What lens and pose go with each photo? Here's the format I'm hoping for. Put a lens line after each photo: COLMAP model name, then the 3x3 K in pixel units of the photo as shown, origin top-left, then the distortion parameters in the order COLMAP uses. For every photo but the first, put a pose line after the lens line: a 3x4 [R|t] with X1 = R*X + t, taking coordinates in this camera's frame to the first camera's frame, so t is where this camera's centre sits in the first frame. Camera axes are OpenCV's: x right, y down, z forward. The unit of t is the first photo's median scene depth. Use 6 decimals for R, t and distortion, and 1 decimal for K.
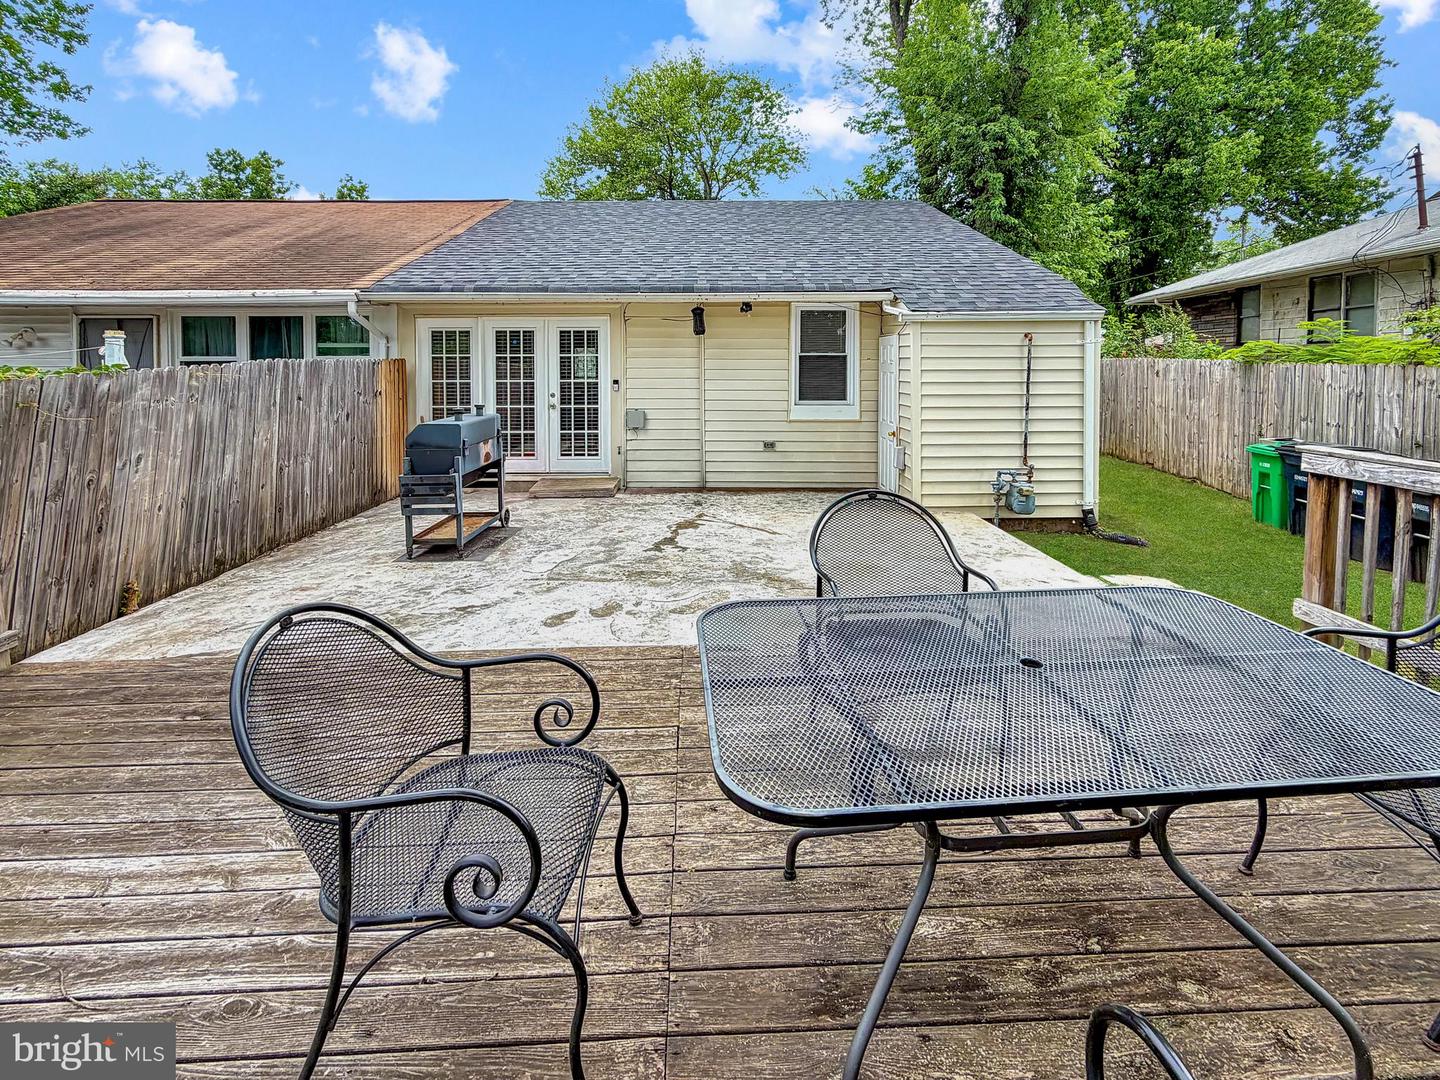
lens RADIAL K [[637.8, 0, 711.7], [0, 637.8, 380.4], [0, 0, 1]] dist [-0.001323, -0.000546]
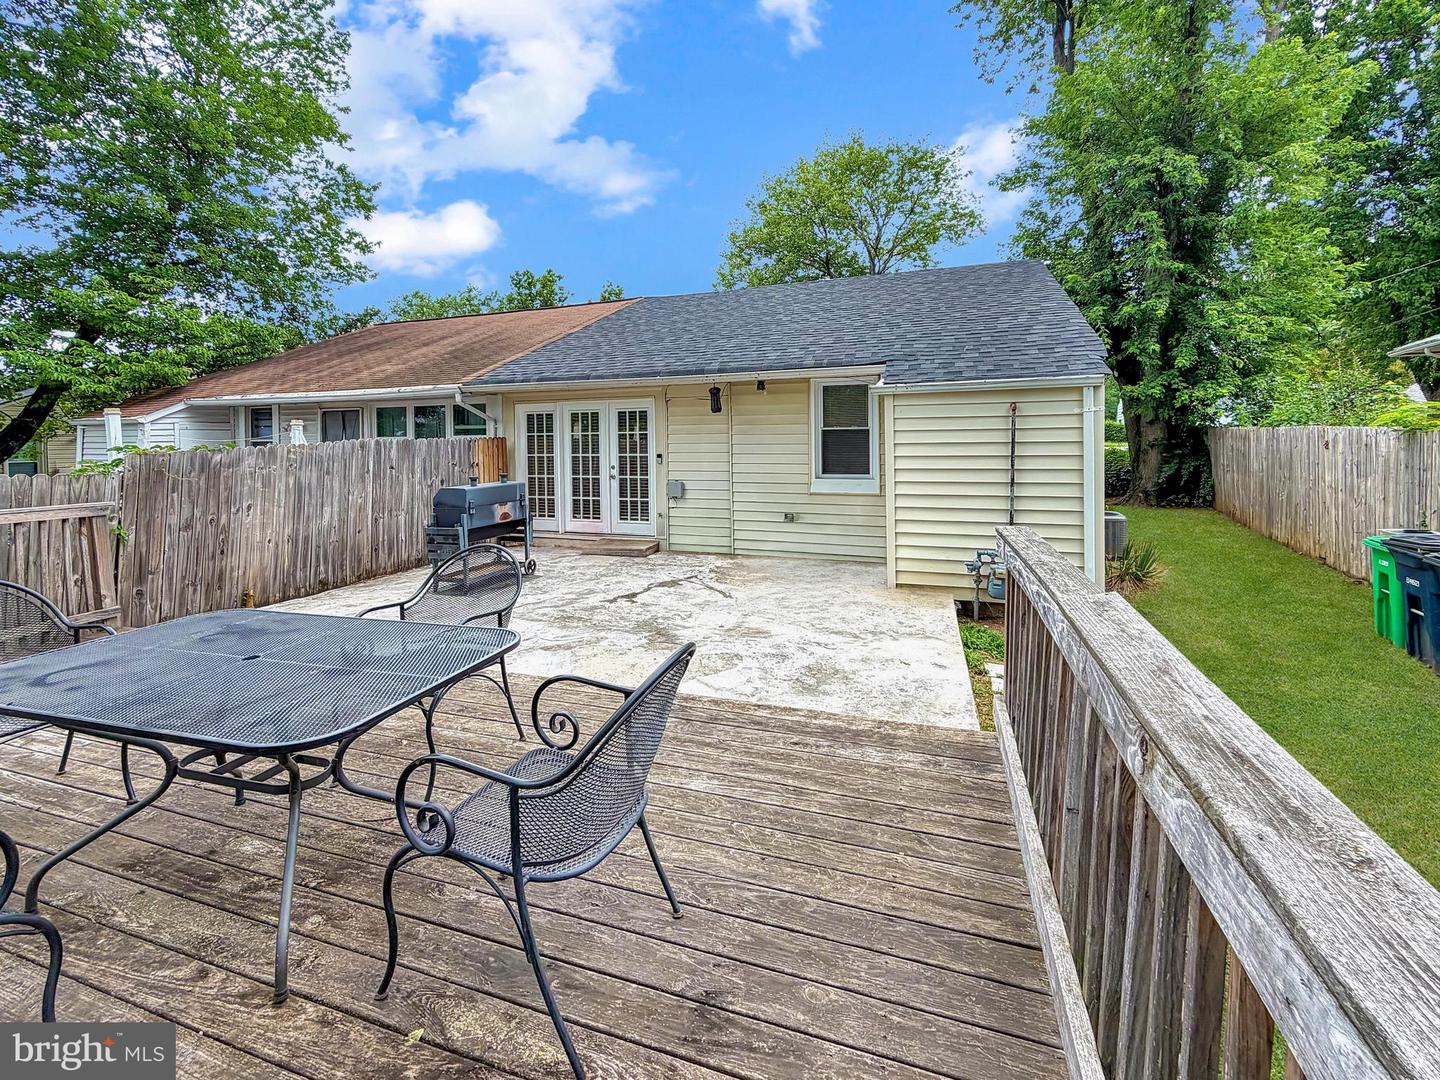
lens RADIAL K [[617.7, 0, 726.6], [0, 617.7, 450.5], [0, 0, 1]] dist [-0.000527, -0.000124]
pose [[0.936949, -0.002832, -0.349454, 0.345126], [0.000564, 0.999978, -0.006591, 0.000584], [0.349465, 0.005979, 0.936930, 0.018168]]
